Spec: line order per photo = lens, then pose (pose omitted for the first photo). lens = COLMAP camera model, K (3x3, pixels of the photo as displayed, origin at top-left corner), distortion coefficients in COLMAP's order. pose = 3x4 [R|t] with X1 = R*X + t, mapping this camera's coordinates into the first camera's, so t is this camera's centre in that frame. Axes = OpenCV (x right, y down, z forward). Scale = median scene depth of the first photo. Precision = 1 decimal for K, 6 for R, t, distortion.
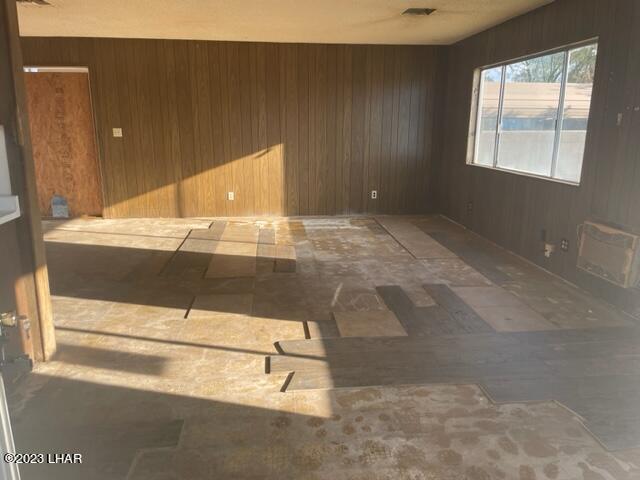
lens RADIAL K [[482.0, 0, 320.0], [0, 482.0, 240.0], [0, 0, 1]] dist [0.042217, -0.007283]
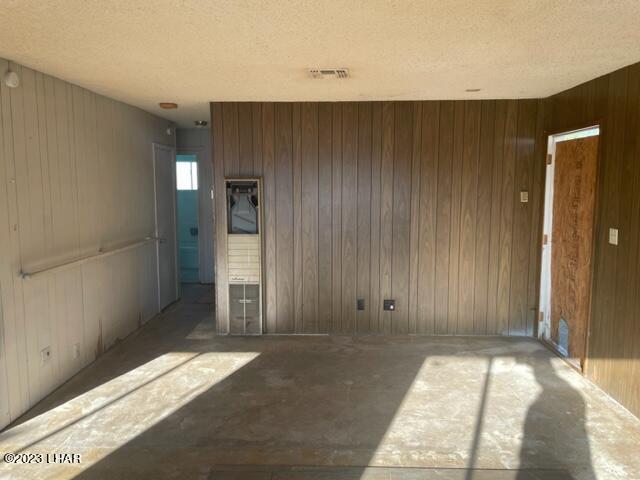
lens RADIAL K [[482.0, 0, 320.0], [0, 482.0, 240.0], [0, 0, 1]] dist [0.042217, -0.007283]
pose [[-0.119519, 0.108708, -0.986863, 0.159197], [-0.236510, 0.962255, 0.134642, -0.212934], [0.964250, 0.249495, -0.089297, 0.734188]]
